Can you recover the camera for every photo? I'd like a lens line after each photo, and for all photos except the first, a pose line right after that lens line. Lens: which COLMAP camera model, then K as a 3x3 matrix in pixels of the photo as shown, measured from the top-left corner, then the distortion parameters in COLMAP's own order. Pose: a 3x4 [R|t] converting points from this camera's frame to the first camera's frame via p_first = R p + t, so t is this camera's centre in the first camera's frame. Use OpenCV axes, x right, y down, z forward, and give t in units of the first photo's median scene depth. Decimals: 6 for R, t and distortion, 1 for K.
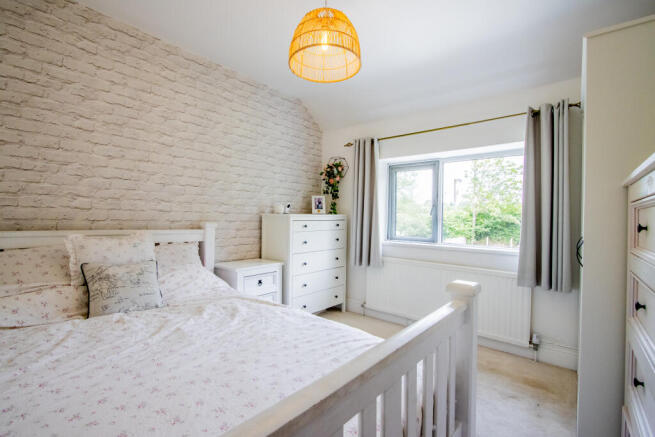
lens RADIAL K [[301.5, 0, 326.4], [0, 301.5, 218.5], [0, 0, 1]] dist [-0.018305, 0.003196]
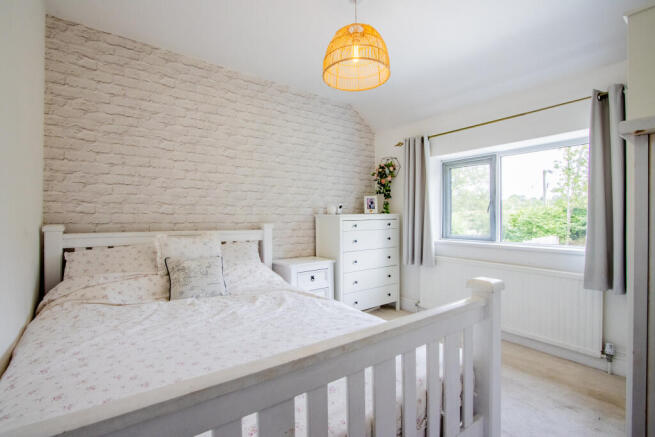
lens RADIAL K [[301.5, 0, 327.0], [0, 301.5, 218.4], [0, 0, 1]] dist [-0.018305, 0.003196]
pose [[0.974849, -0.017988, -0.222139, 0.094123], [0.017960, 0.999836, -0.002146, 0.000817], [0.222141, -0.001897, 0.975013, -0.058883]]
